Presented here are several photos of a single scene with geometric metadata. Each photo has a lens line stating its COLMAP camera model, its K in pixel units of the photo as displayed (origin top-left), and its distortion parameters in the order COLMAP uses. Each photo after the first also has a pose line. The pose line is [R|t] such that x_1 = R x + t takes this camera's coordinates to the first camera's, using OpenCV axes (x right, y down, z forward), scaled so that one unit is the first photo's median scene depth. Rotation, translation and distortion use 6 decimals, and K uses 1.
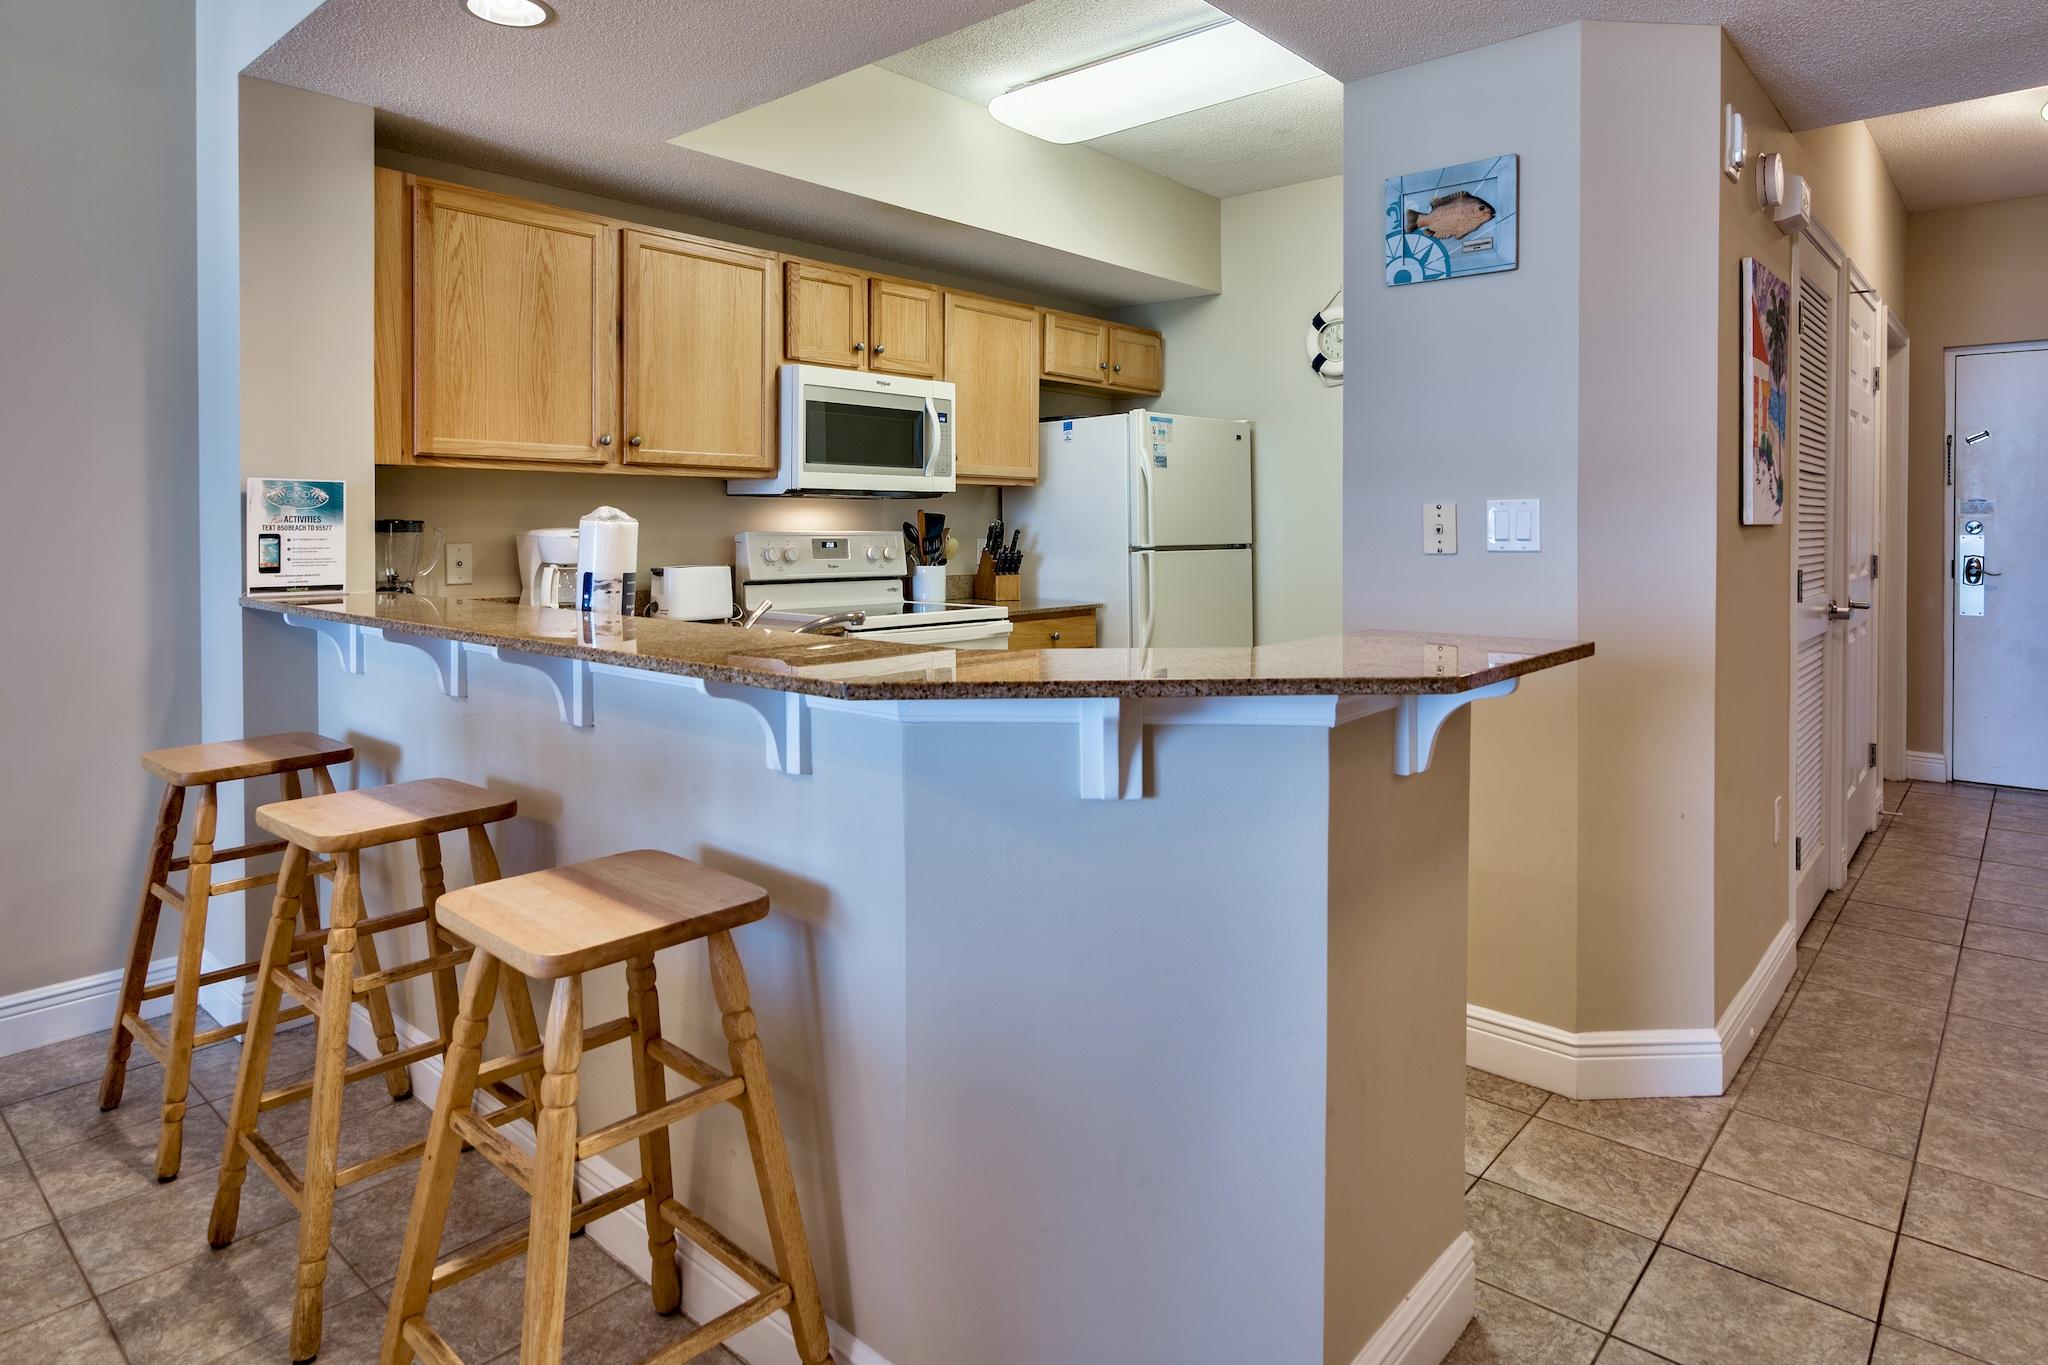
lens RADIAL K [[1193.4, 0, 1032.1], [0, 1193.4, 535.6], [0, 0, 1]] dist [-0.011720, 0.000957]
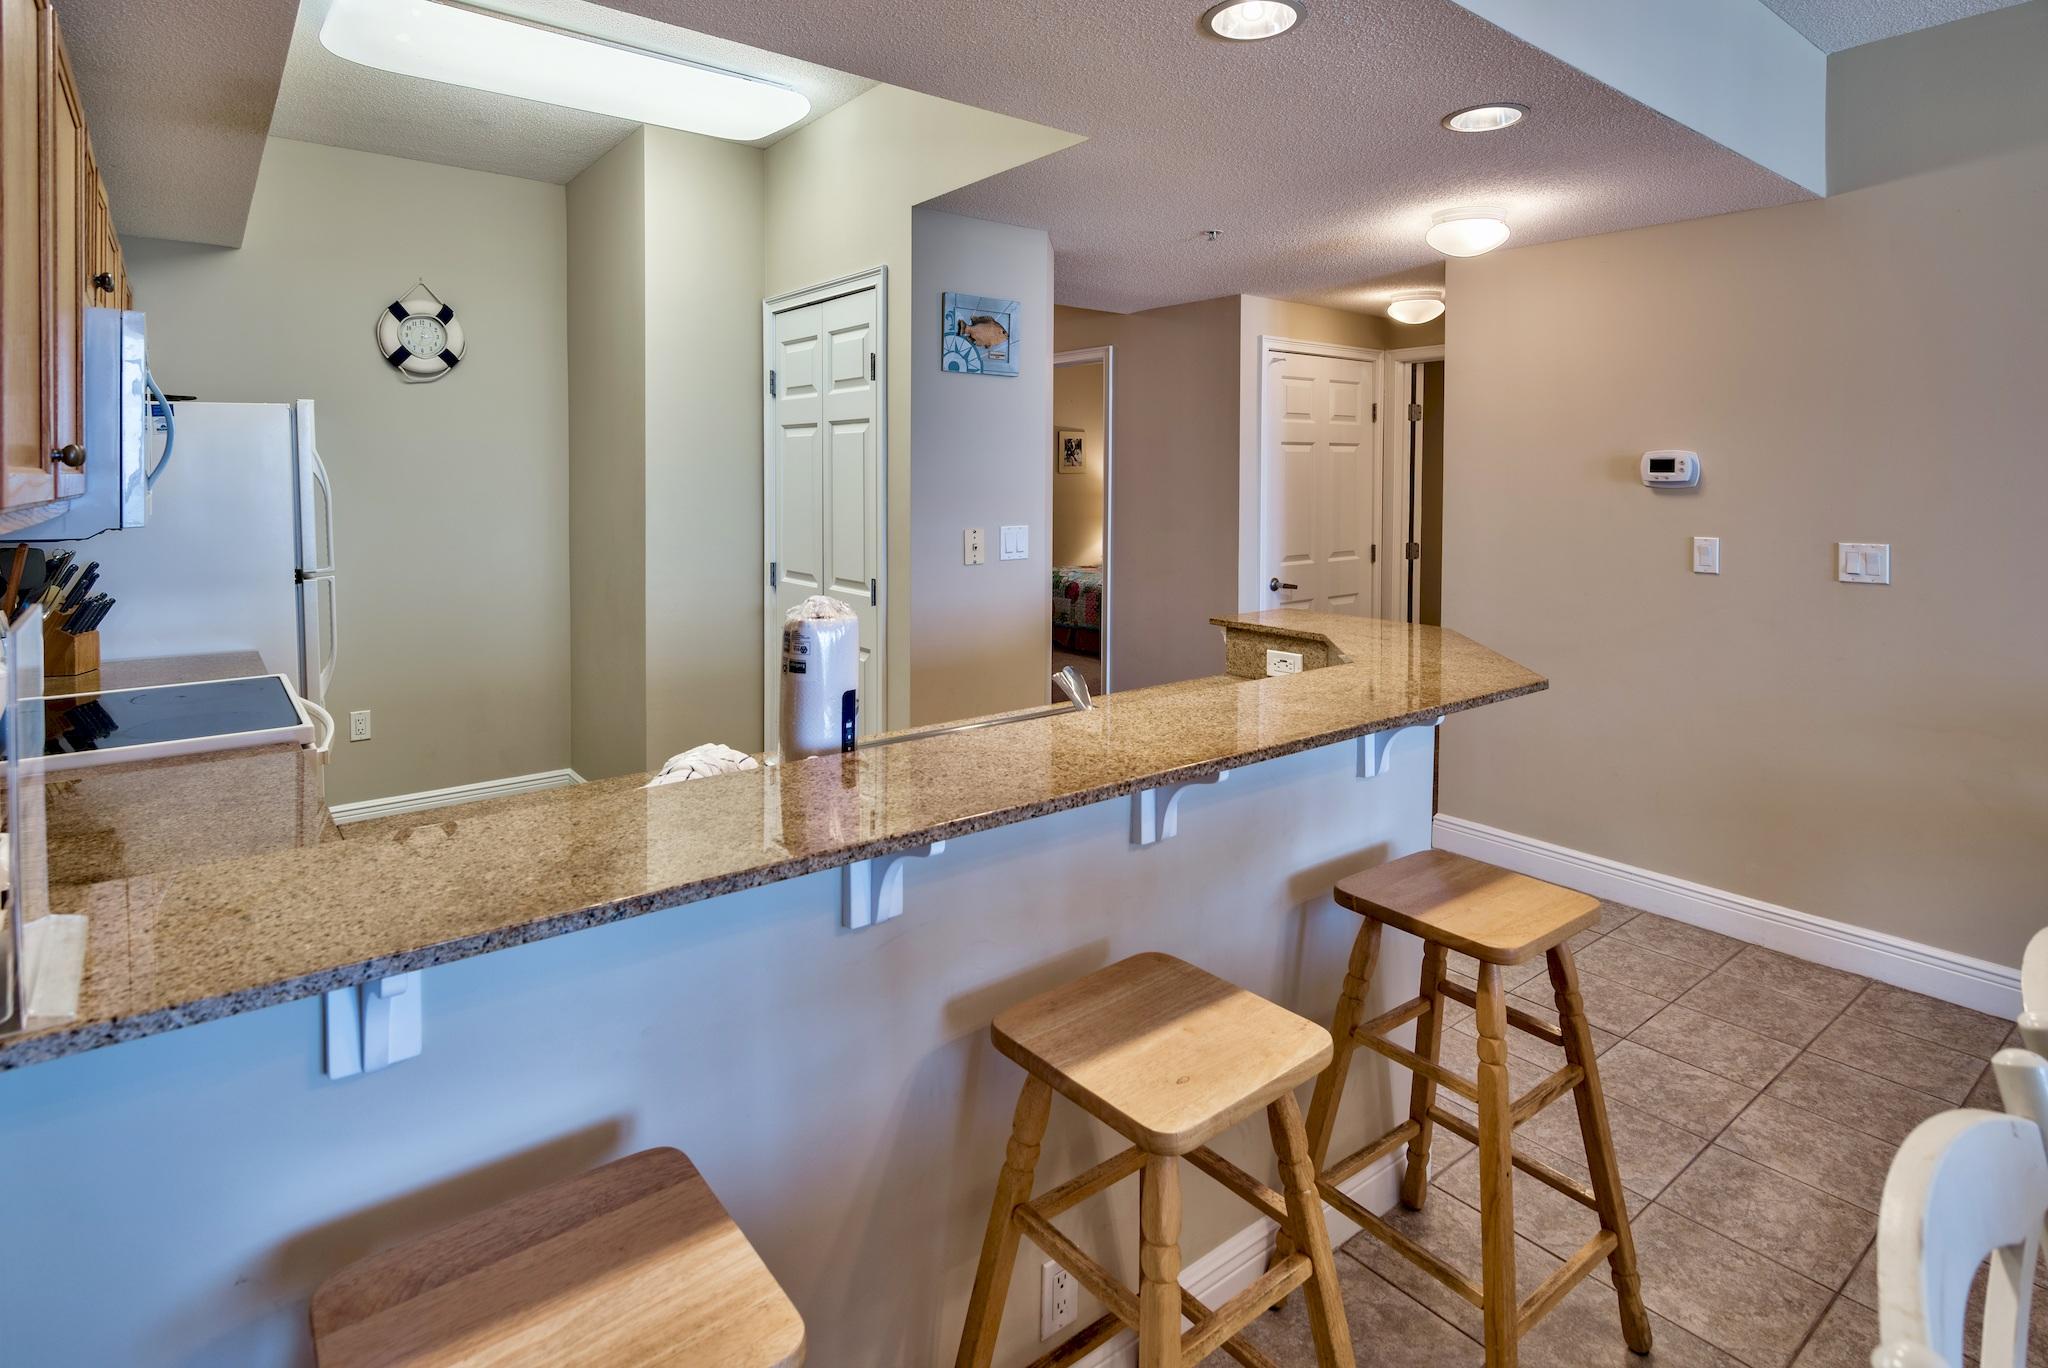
lens RADIAL K [[1027.5, 0, 1025.3], [0, 1027.5, 484.4], [0, 0, 1]] dist [-0.010803, 0.000507]
pose [[0.155037, -0.000518, 0.987909, -0.732886], [0.004732, 0.999989, -0.000219, -0.067724], [-0.987897, 0.004708, 0.155037, 0.628656]]
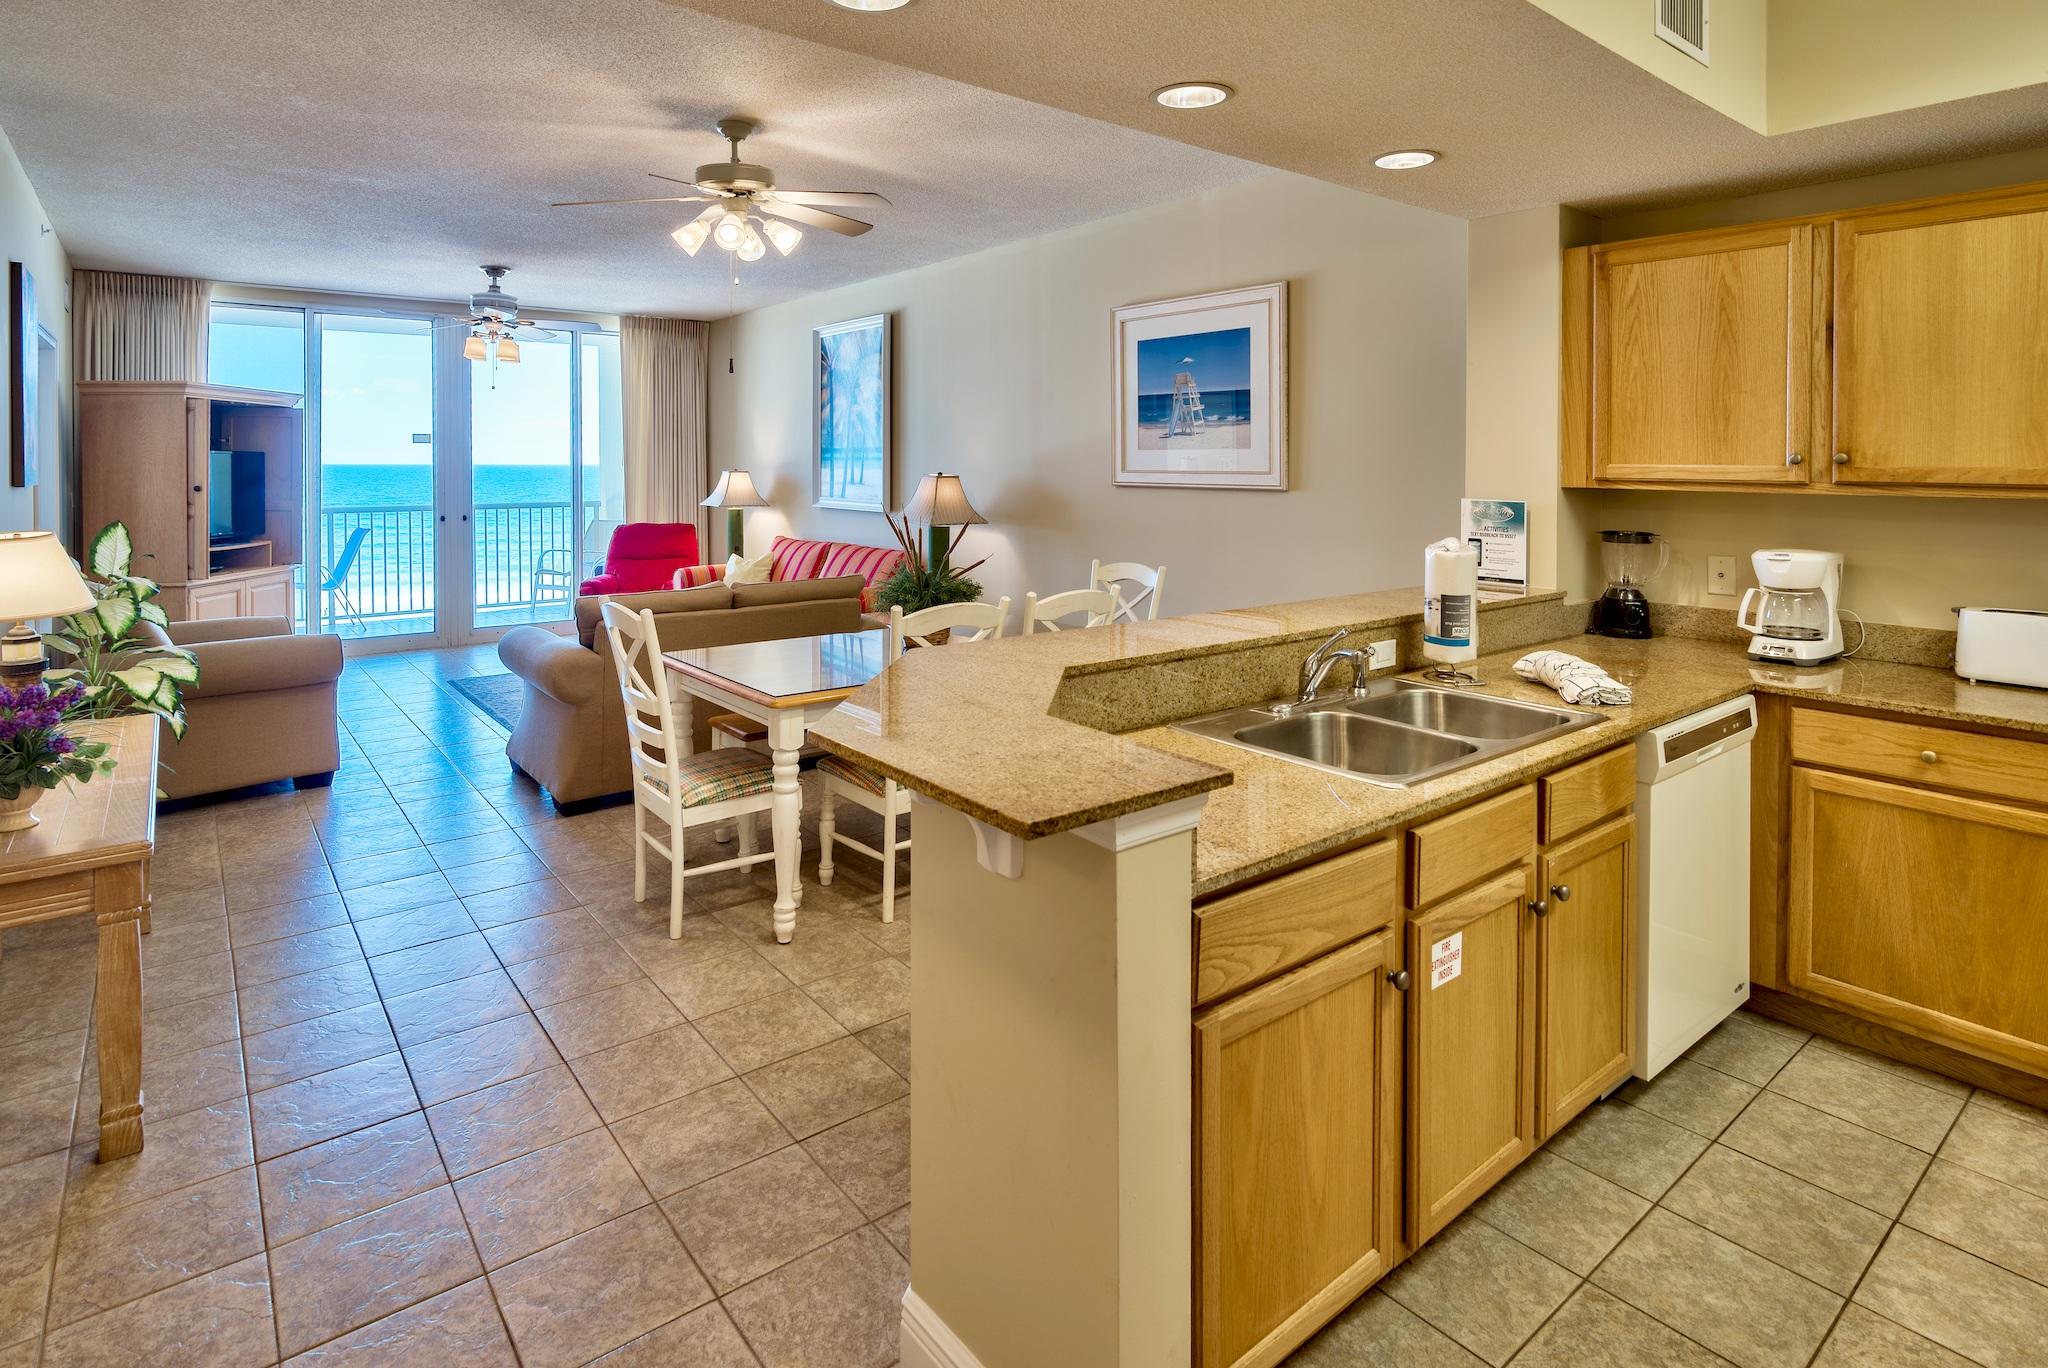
lens RADIAL K [[1027.5, 0, 986.4], [0, 1027.5, 463.8], [0, 0, 1]] dist [-0.010803, 0.000507]
pose [[-0.191548, 0.001850, -0.981481, 0.596684], [-0.012223, 0.999916, 0.004271, -0.078296], [0.981407, 0.012815, -0.191509, 0.581710]]
